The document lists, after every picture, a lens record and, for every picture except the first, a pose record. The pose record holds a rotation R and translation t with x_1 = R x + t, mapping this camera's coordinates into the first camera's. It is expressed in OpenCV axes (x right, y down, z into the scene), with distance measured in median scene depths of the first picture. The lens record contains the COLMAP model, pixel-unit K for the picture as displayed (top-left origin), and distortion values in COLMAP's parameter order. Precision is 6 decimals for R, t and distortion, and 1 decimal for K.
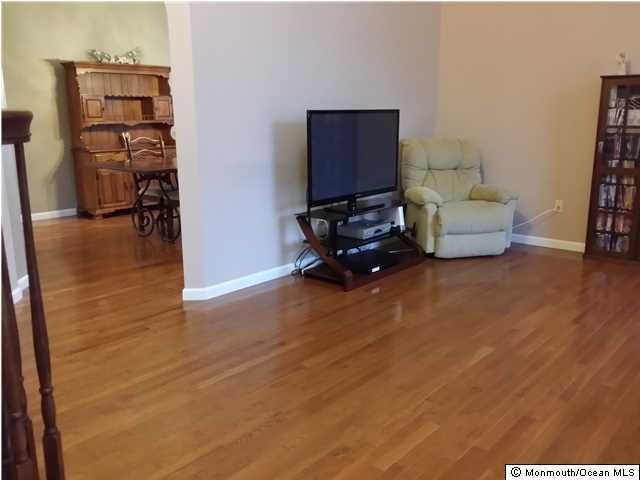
lens RADIAL K [[576.8, 0, 320.5], [0, 576.8, 238.8], [0, 0, 1]] dist [0.081928, -0.128824]
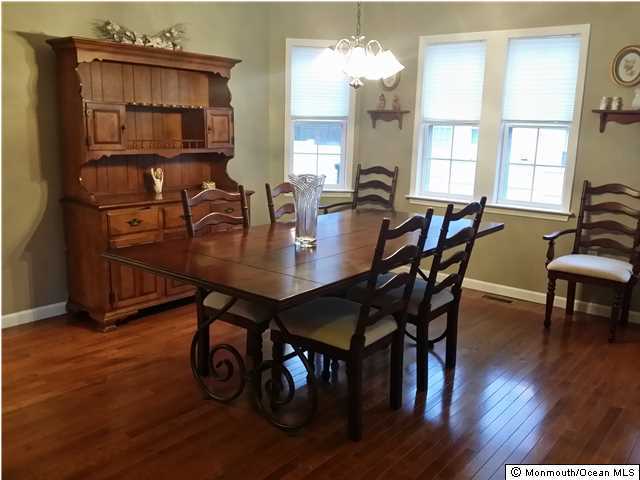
lens RADIAL K [[576.8, 0, 318.0], [0, 576.8, 242.5], [0, 0, 1]] dist [0.081928, -0.128824]
pose [[0.998743, 0.019942, 0.045986, -0.205150], [-0.018863, 0.999540, -0.023766, -0.101810], [-0.046438, 0.022868, 0.998659, 0.431842]]
